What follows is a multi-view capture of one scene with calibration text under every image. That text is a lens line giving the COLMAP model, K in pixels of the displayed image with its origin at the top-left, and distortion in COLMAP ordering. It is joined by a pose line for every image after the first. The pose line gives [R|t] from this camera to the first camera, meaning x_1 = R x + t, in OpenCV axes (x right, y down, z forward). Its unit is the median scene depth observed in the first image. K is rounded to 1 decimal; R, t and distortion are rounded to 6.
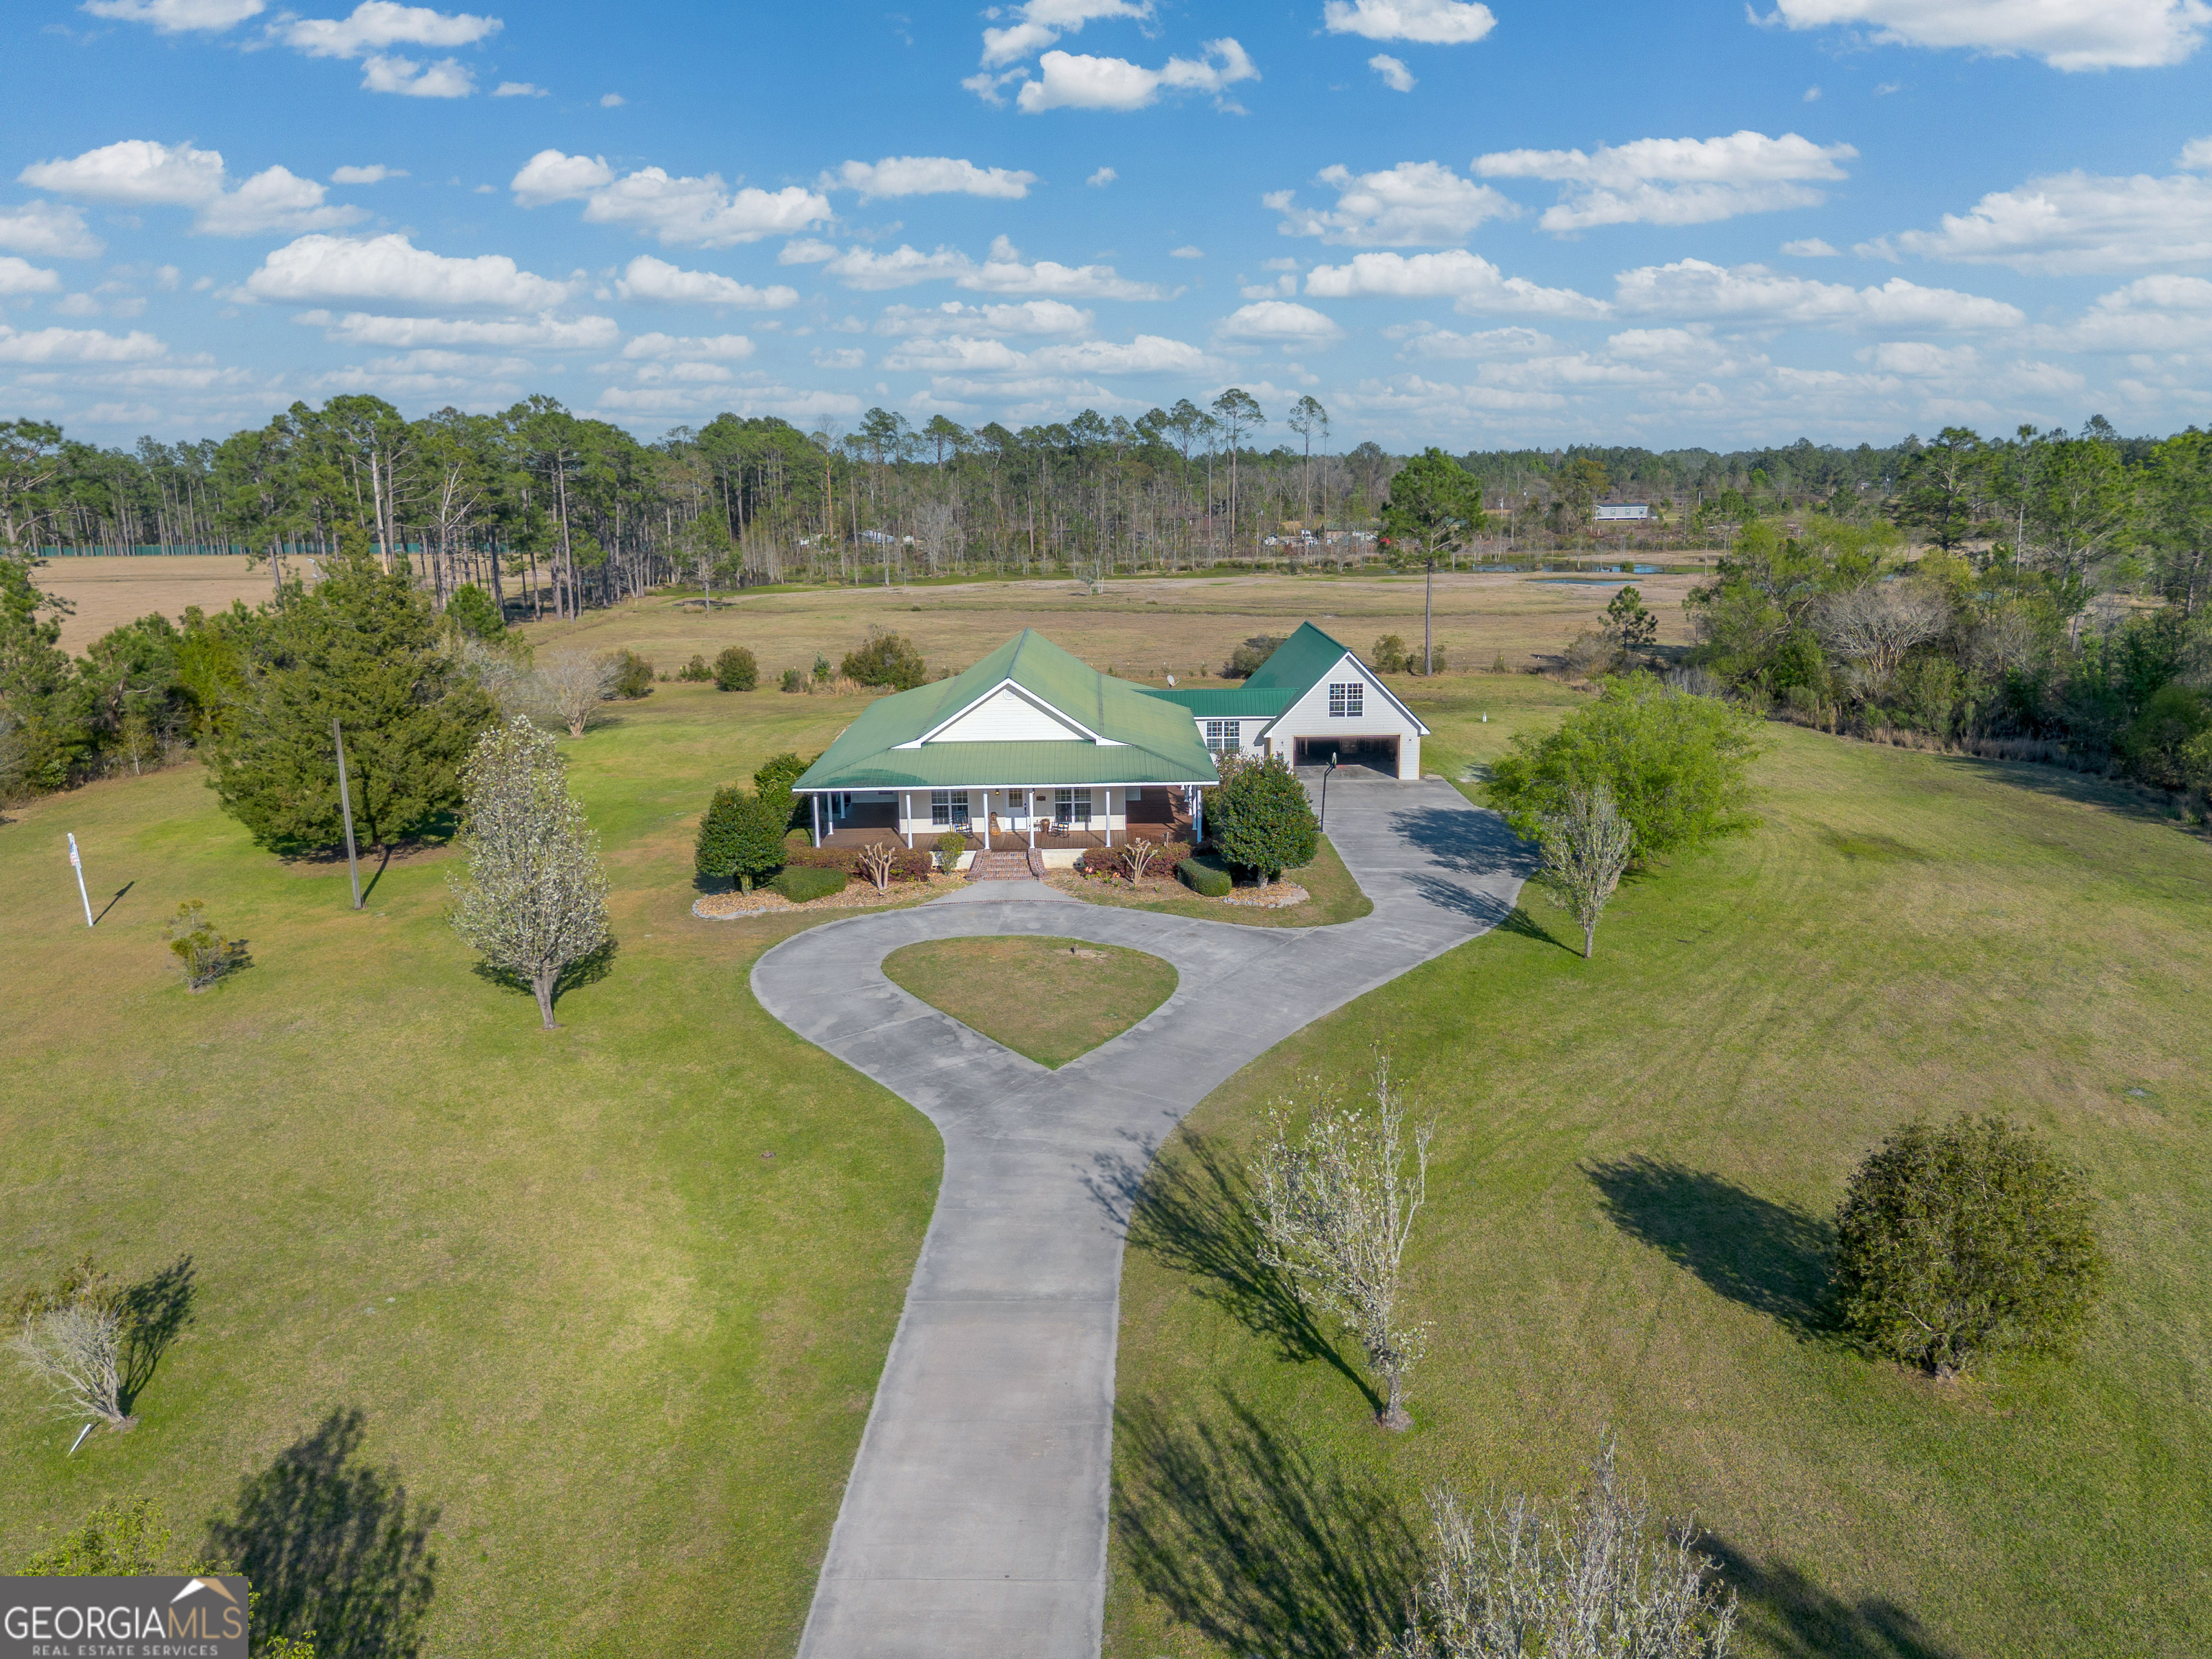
lens RADIAL K [[1579.9, 0, 1108.3], [0, 1579.9, 830.1], [0, 0, 1]] dist [0.056013, -0.029772]
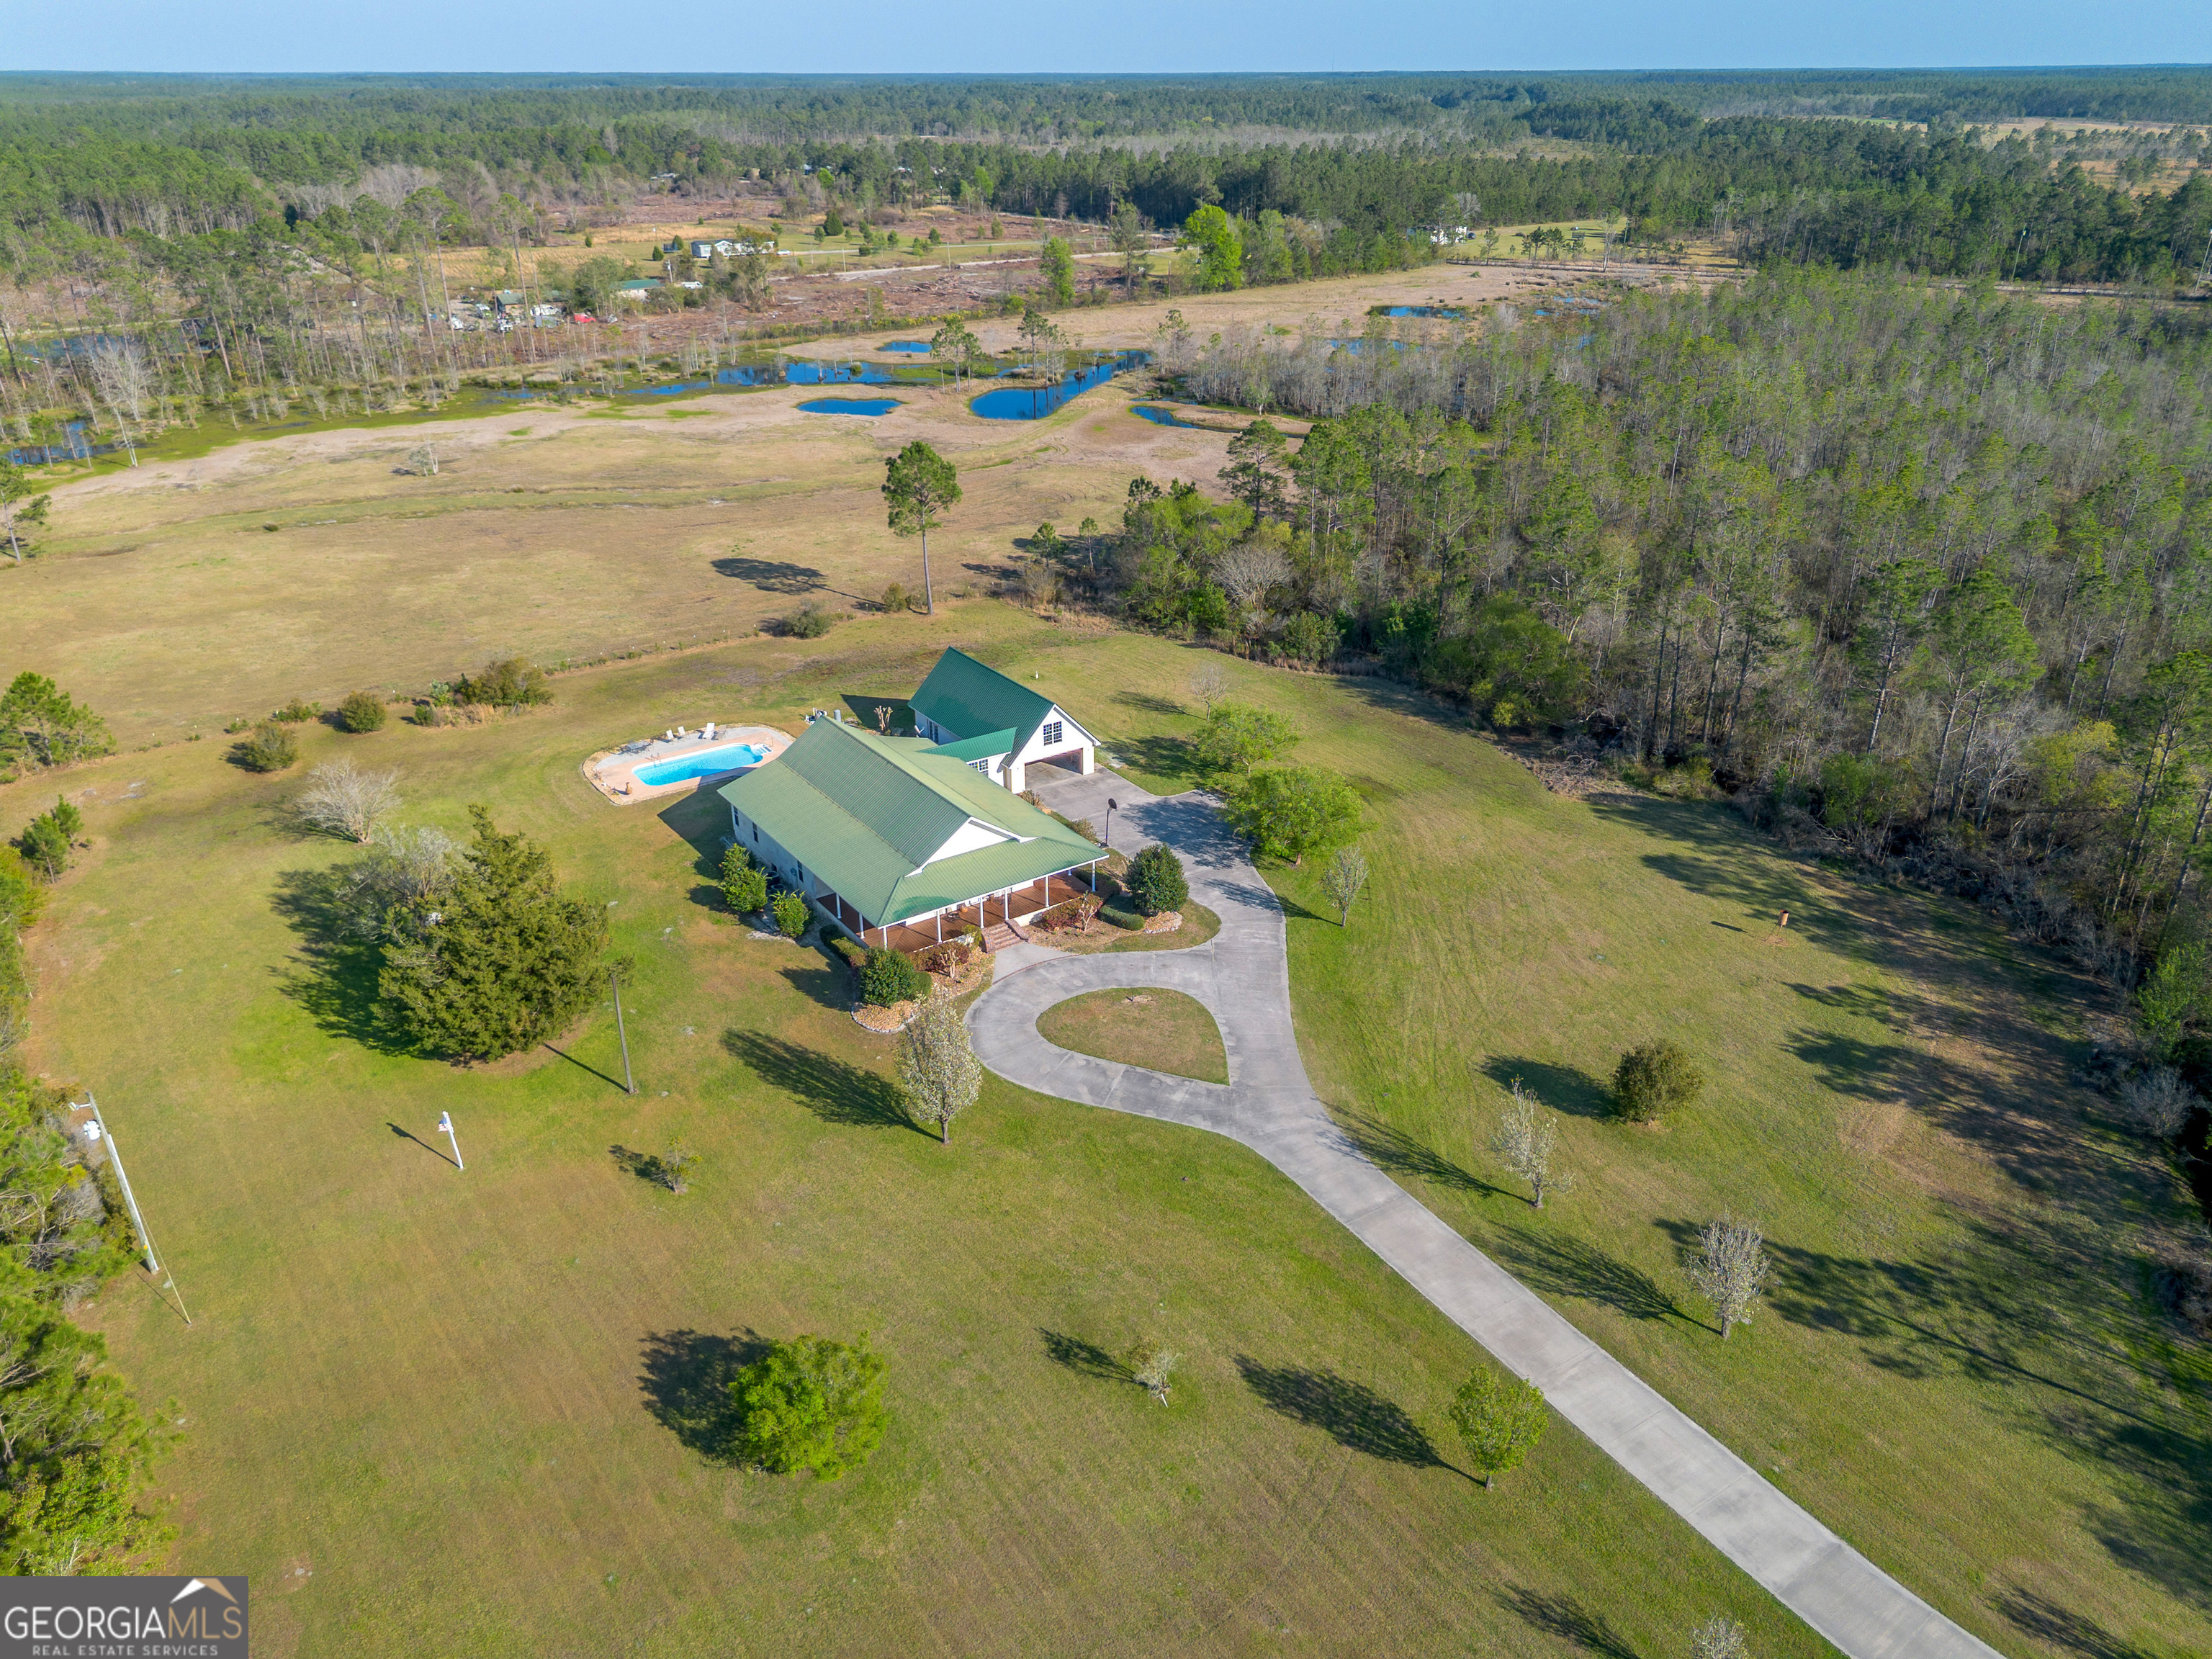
lens RADIAL K [[1579.9, 0, 1113.8], [0, 1579.9, 809.3], [0, 0, 1]] dist [0.056013, -0.029772]
pose [[0.824962, -0.220787, 0.520279, -0.598285], [0.109443, 0.965522, 0.236198, -0.360871], [-0.554491, -0.137913, 0.820683, -0.270164]]
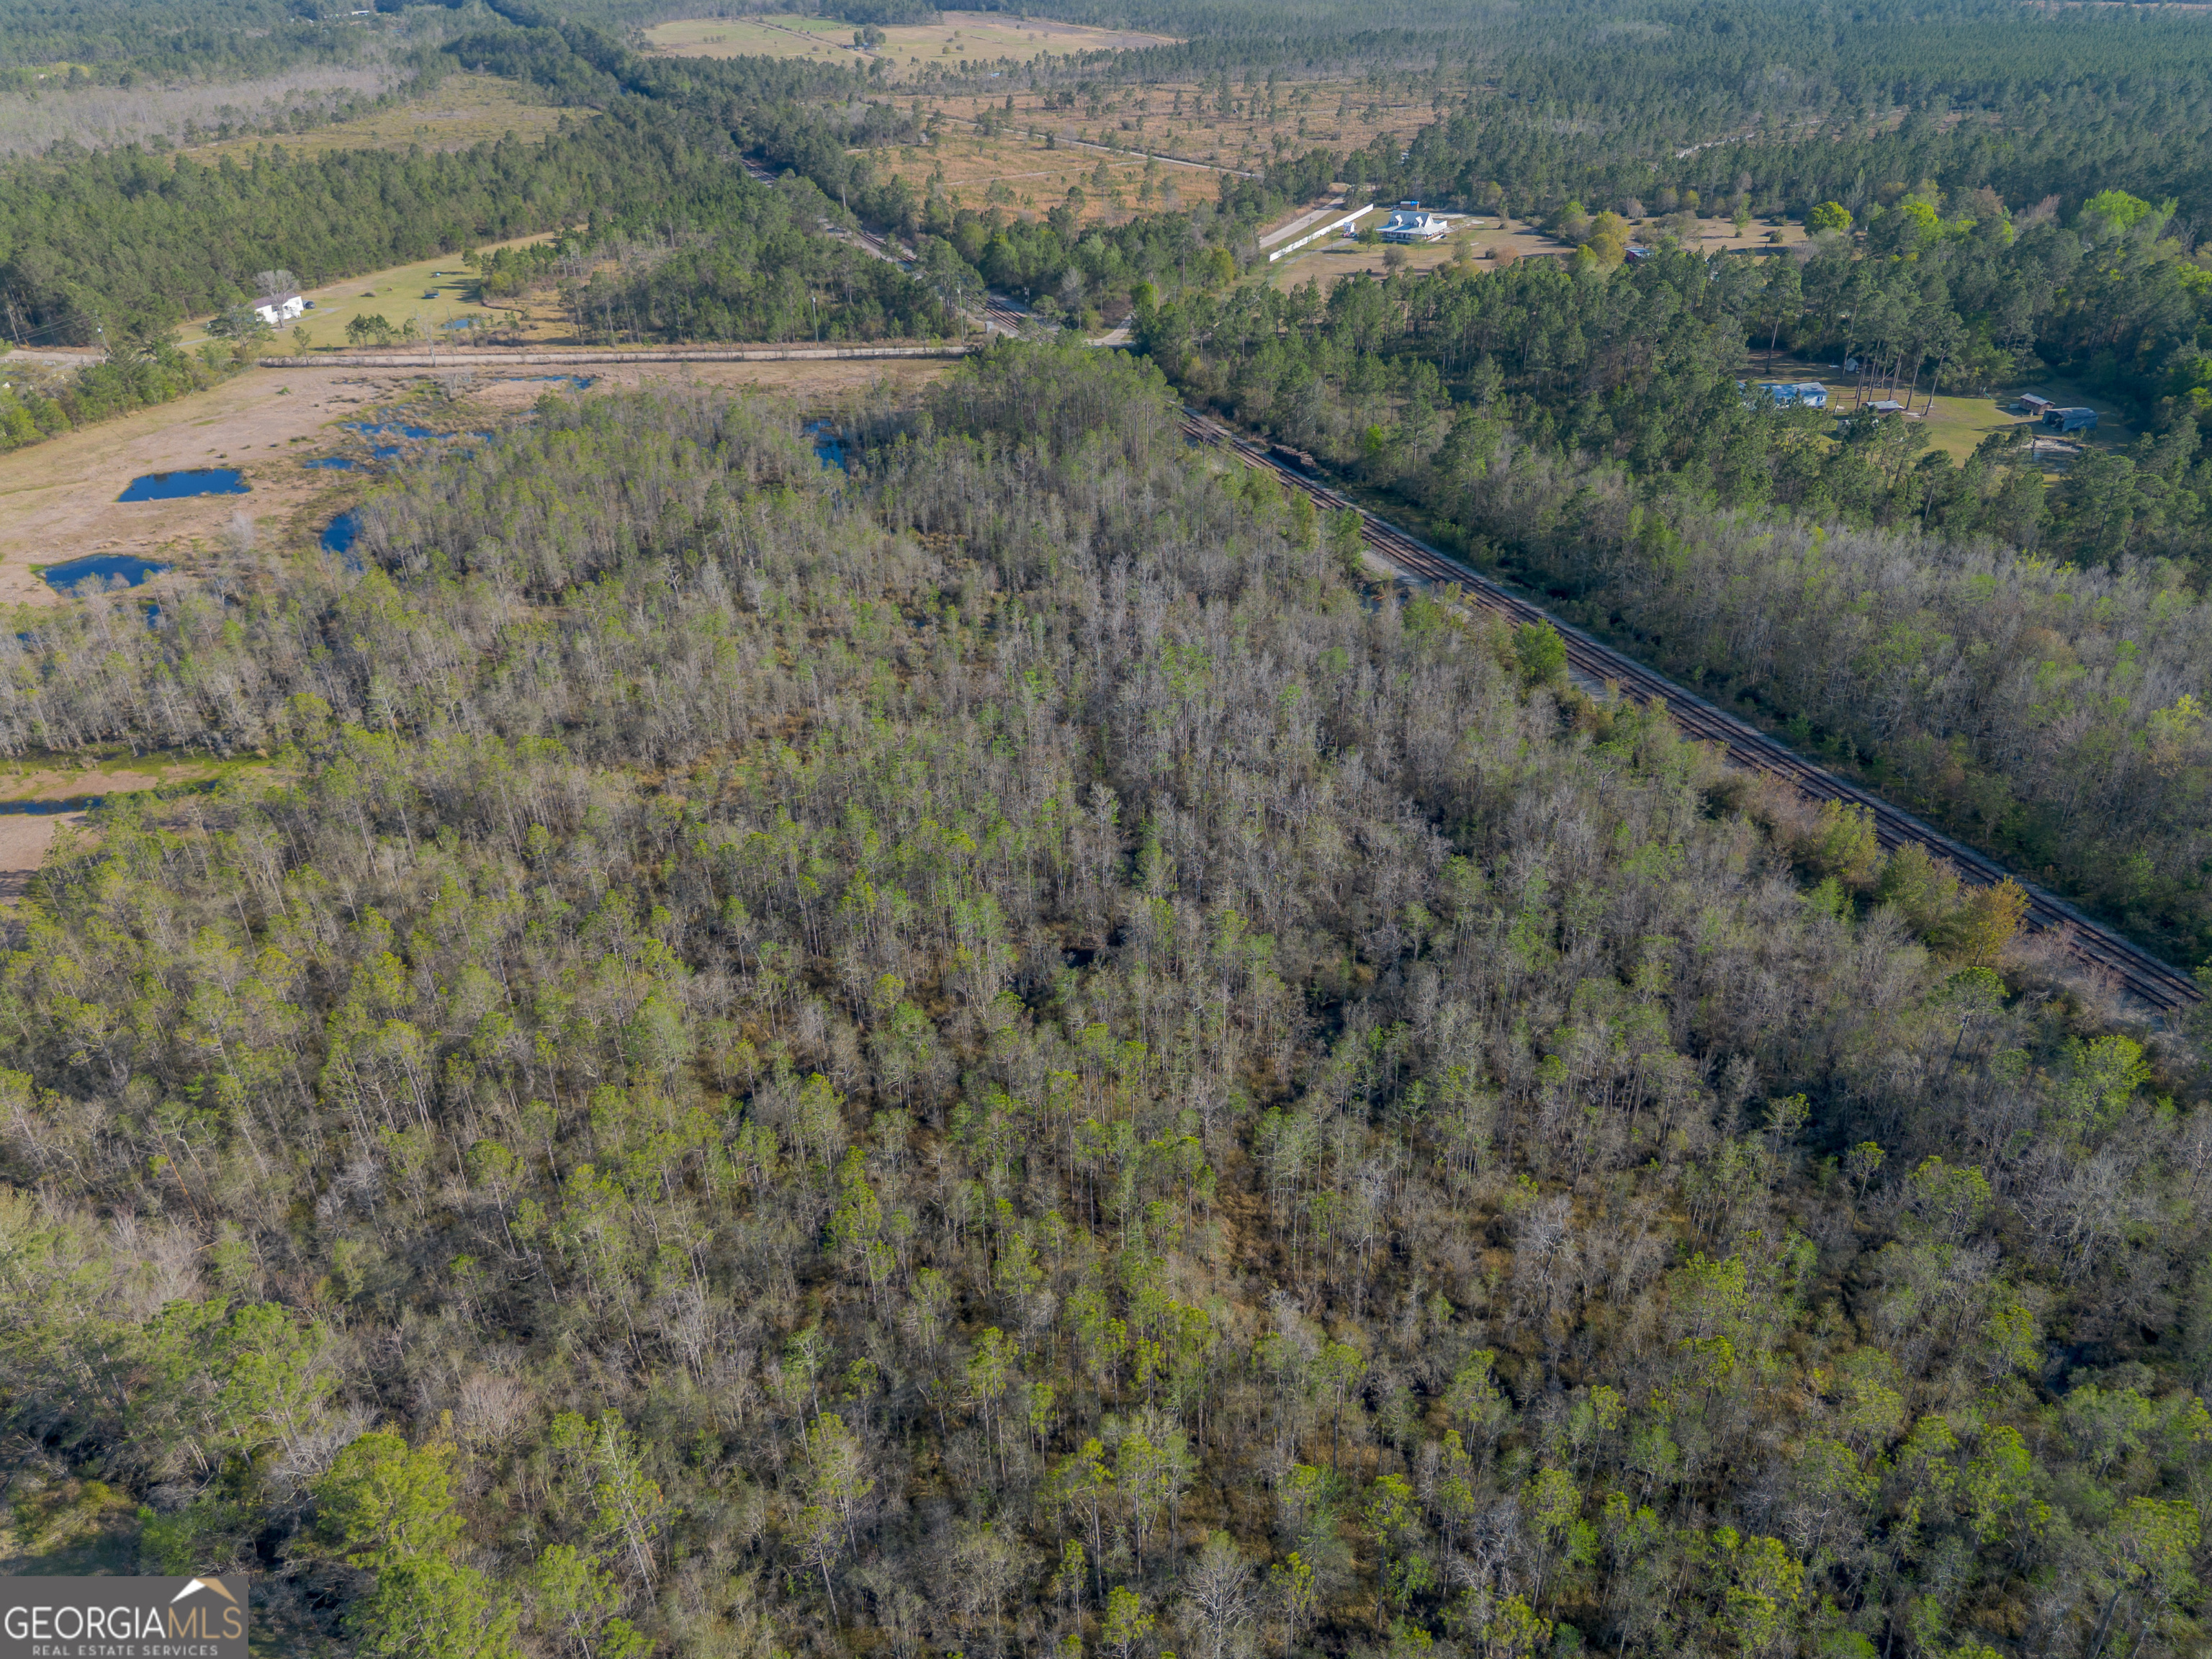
lens RADIAL K [[1568.4, 0, 1100.9], [0, 1568.4, 833.1], [0, 0, 1]] dist [0.050715, -0.032742]
pose [[0.427233, -0.450671, 0.783816, 0.174624], [0.206825, 0.892645, 0.400510, -0.896094], [-0.880168, -0.008998, 0.474577, -0.815967]]
